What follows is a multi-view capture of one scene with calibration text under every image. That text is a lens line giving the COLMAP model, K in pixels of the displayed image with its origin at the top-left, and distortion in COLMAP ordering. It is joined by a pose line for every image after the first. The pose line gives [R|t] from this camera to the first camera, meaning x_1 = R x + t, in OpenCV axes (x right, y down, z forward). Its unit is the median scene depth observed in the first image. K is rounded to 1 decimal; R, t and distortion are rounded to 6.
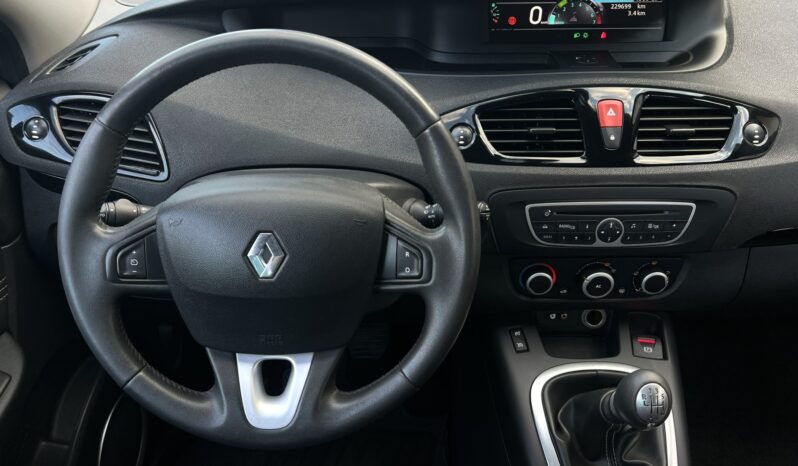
lens RADIAL K [[641.2, 0, 399.0], [0, 641.2, 233.0], [0, 0, 1]] dist [-0.004289, -0.004104]
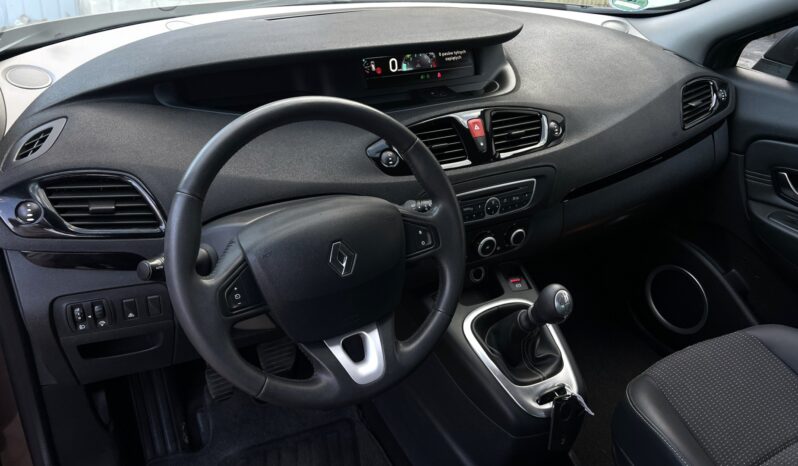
lens RADIAL K [[643.4, 0, 401.0], [0, 643.4, 220.2], [0, 0, 1]] dist [0.004634, 0.001026]
pose [[0.876228, -0.192330, 0.441852, -0.502471], [0.220383, 0.975333, -0.012493, -0.000705], [-0.428551, 0.108323, 0.897001, -0.218054]]
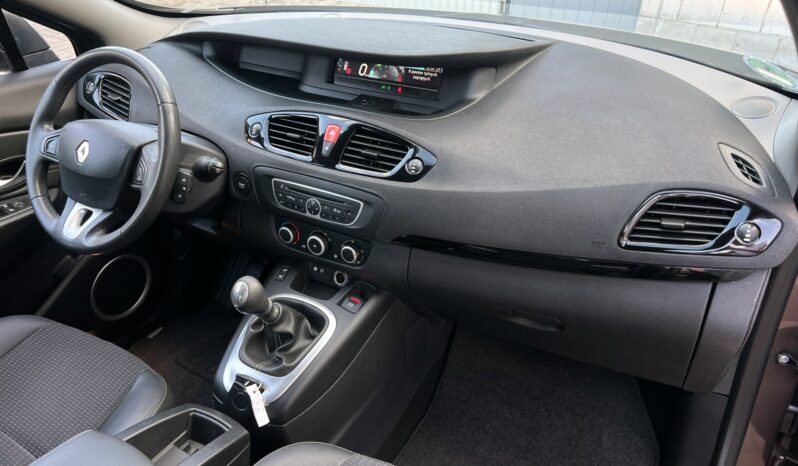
lens RADIAL K [[641.2, 0, 399.0], [0, 641.2, 233.0], [0, 0, 1]] dist [-0.004289, -0.004104]
pose [[0.860489, 0.250810, -0.443456, 1.194644], [-0.281338, 0.959603, -0.003181, 0.003333], [0.424744, 0.127498, 0.896290, -0.279219]]
